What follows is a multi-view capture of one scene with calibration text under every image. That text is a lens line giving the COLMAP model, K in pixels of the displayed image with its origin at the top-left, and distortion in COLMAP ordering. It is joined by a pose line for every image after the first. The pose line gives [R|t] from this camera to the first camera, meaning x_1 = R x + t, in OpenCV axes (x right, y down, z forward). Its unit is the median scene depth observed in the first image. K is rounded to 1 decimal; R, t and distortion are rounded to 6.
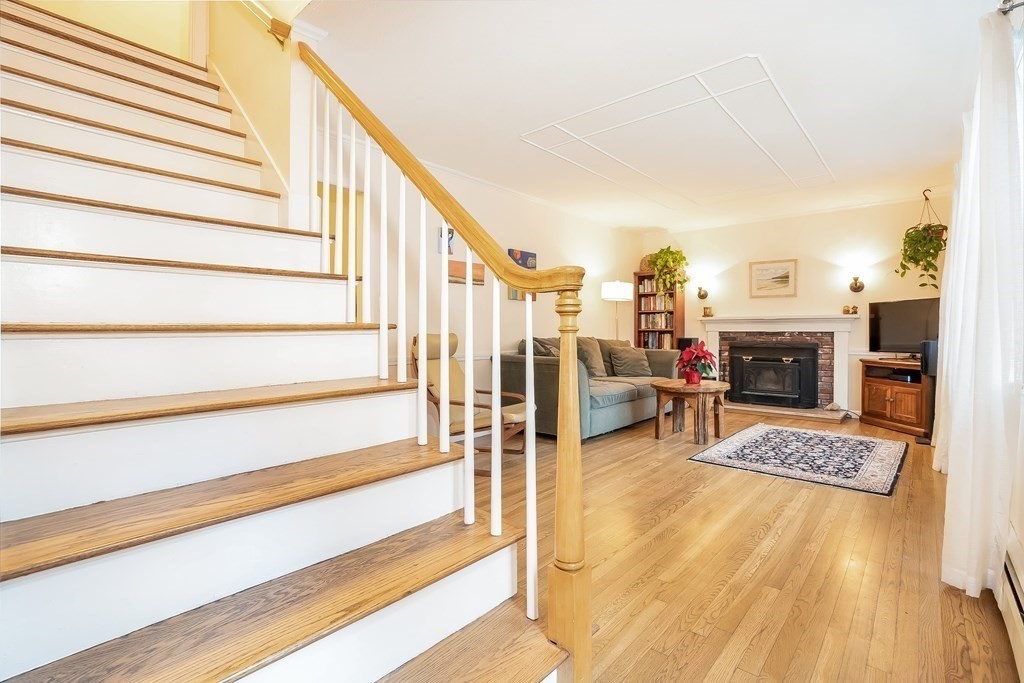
lens RADIAL K [[469.9, 0, 505.5], [0, 469.9, 344.2], [0, 0, 1]] dist [-0.042147, 0.011406]
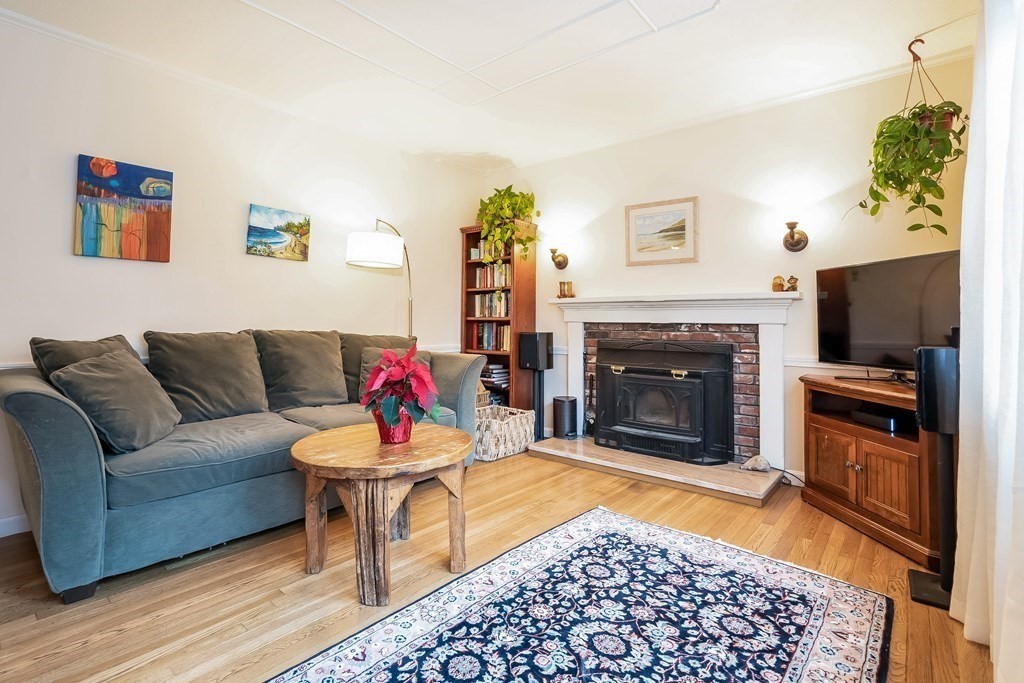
lens RADIAL K [[469.9, 0, 516.7], [0, 469.9, 311.1], [0, 0, 1]] dist [-0.042147, 0.011406]
pose [[0.999617, 0.006614, 0.026883, 0.407783], [-0.005328, 0.998851, -0.047634, -0.014127], [-0.027167, 0.047473, 0.998503, 0.452444]]
